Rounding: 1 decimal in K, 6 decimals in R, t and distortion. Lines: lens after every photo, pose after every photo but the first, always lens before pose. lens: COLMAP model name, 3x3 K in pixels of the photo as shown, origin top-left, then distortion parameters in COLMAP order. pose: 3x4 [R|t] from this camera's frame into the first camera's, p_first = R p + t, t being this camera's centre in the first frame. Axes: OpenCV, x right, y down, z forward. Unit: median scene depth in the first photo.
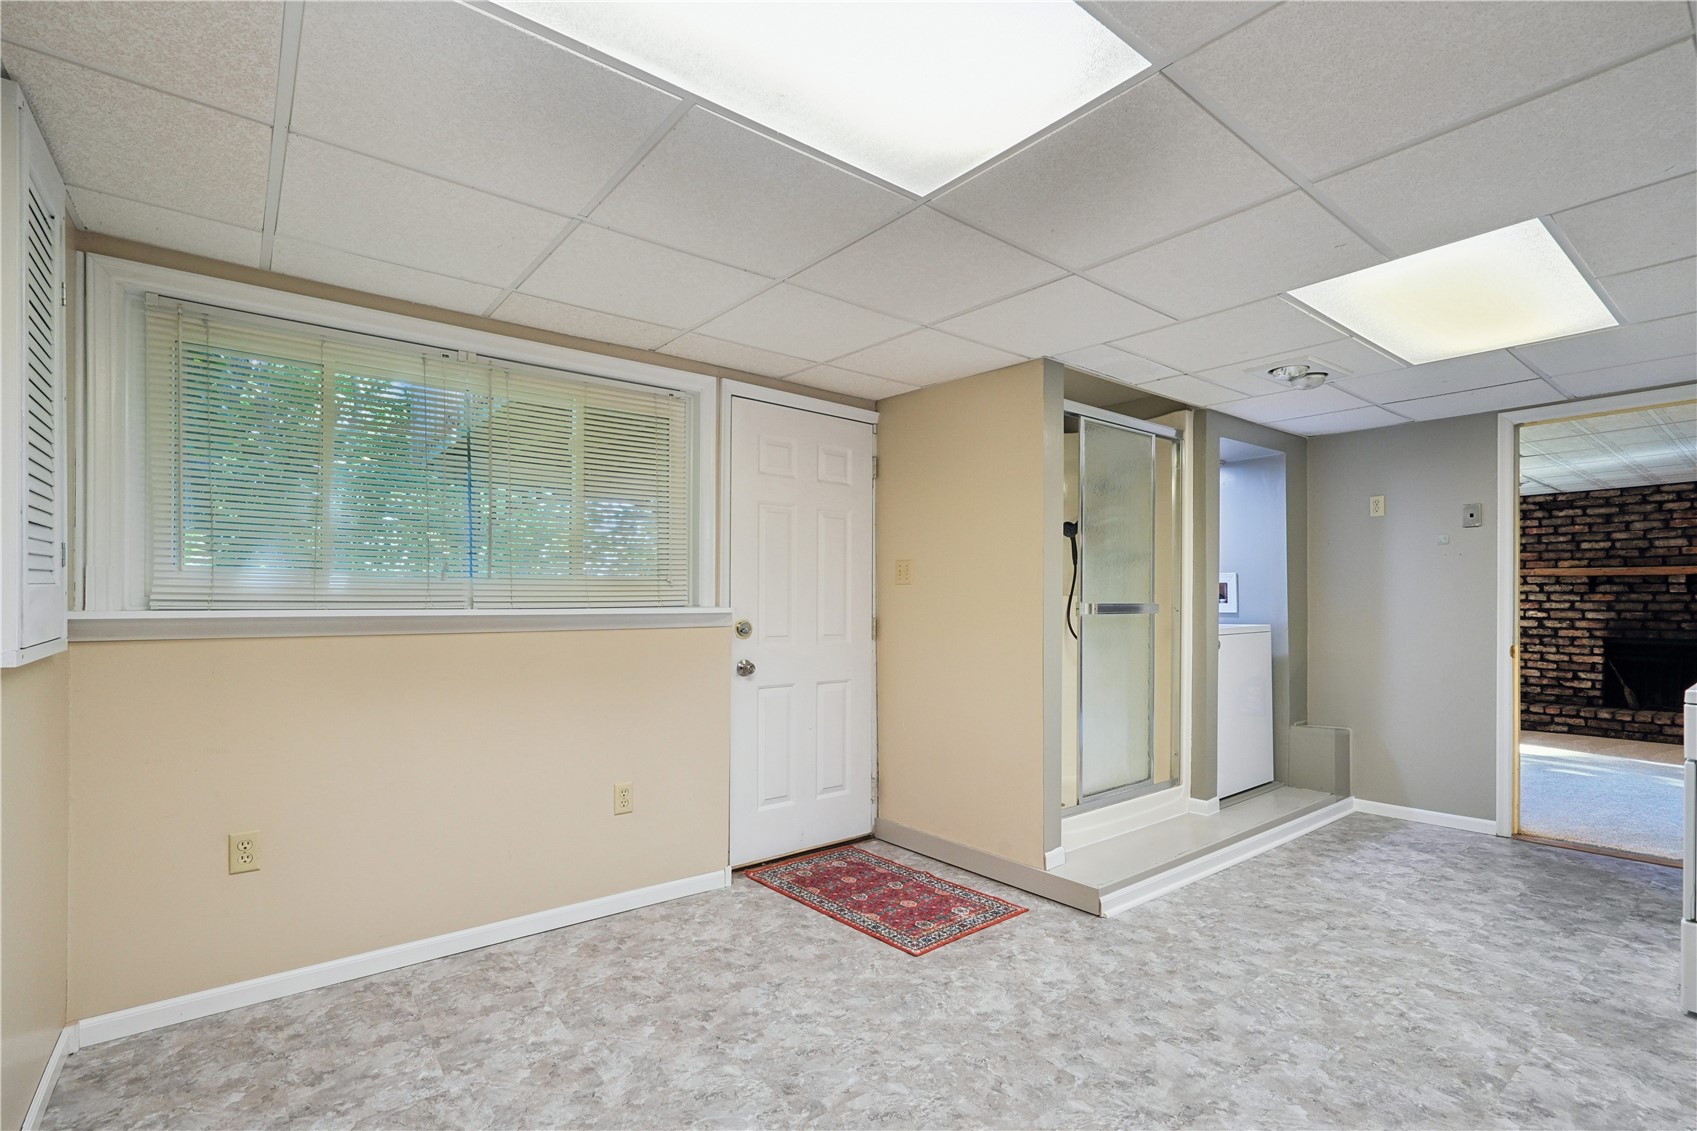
lens RADIAL K [[761.0, 0, 808.7], [0, 761.0, 620.4], [0, 0, 1]] dist [-0.009165, 0.003720]
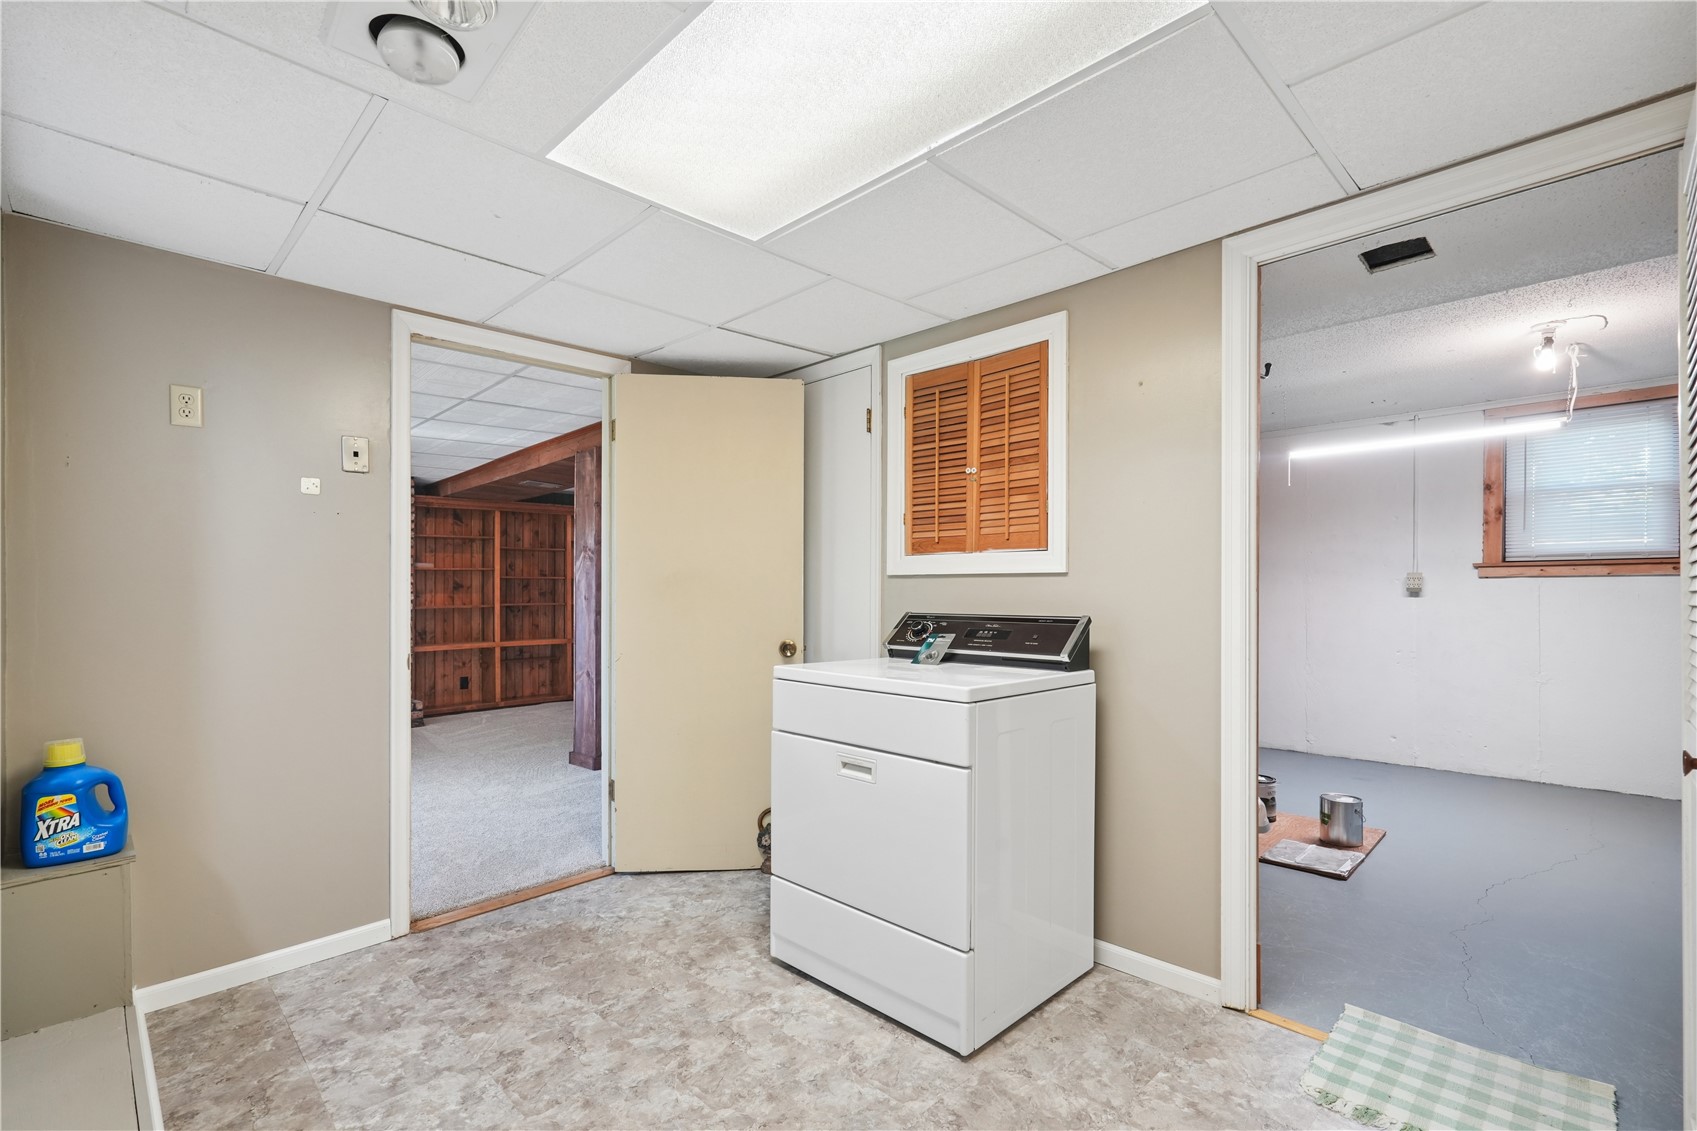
lens RADIAL K [[761.0, 0, 856.9], [0, 761.0, 565.9], [0, 0, 1]] dist [-0.009165, 0.003720]
pose [[-0.175661, 0.033280, 0.983888, 0.098220], [0.023627, 0.999283, -0.029582, -0.008114], [-0.984167, 0.018050, -0.176322, 0.408889]]
